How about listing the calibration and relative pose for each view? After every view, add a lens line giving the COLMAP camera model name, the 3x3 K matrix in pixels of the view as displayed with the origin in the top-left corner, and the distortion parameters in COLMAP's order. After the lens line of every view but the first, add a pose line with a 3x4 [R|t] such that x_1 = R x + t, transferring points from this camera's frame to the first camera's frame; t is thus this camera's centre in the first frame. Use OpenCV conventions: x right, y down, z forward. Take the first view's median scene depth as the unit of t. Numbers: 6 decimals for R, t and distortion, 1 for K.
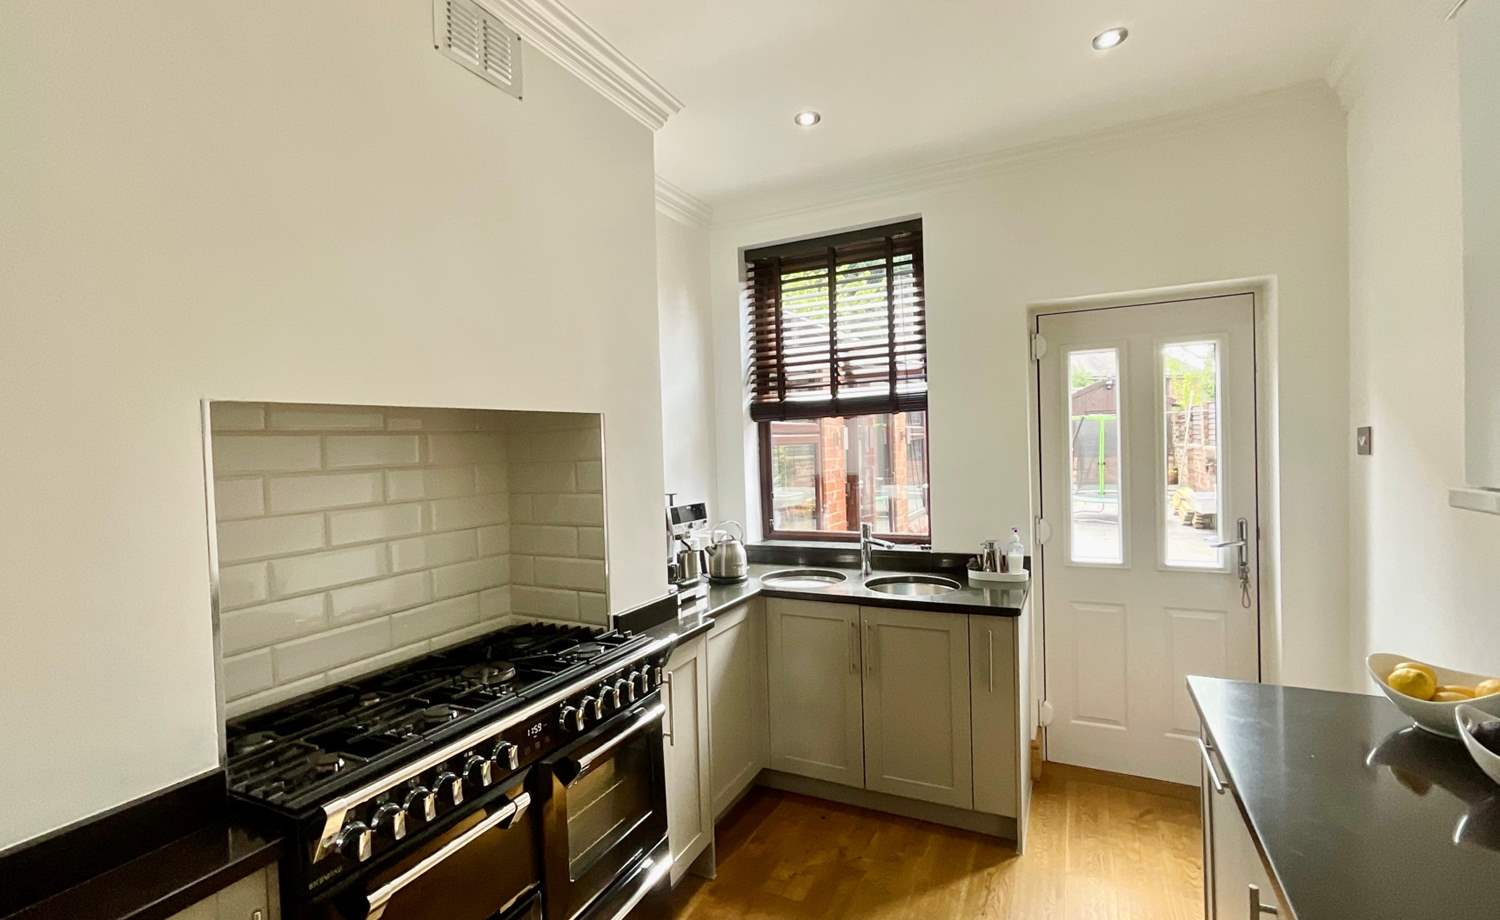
lens RADIAL K [[657.7, 0, 750.0], [0, 657.7, 460.0], [0, 0, 1]] dist [0.000176, 0.000150]
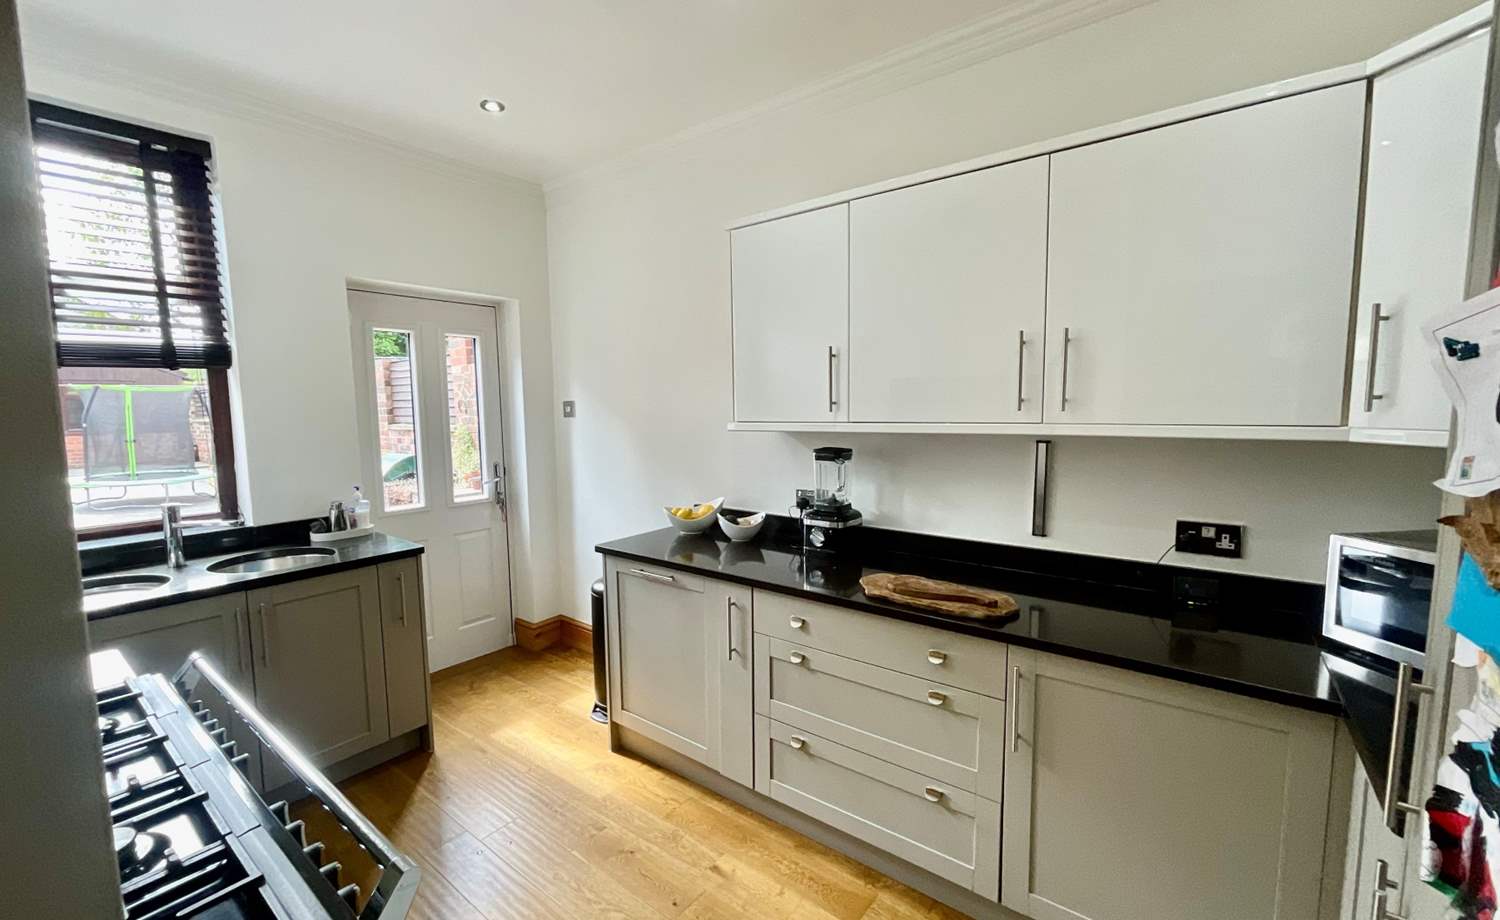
lens RADIAL K [[607.9, 0, 750.0], [0, 607.9, 460.0], [0, 0, 1]] dist [-0.000794, 0.000341]
pose [[0.190212, -0.061731, 0.979800, -0.466645], [0.027083, 0.997971, 0.057618, 0.021162], [-0.981369, 0.015577, 0.191498, 0.189852]]
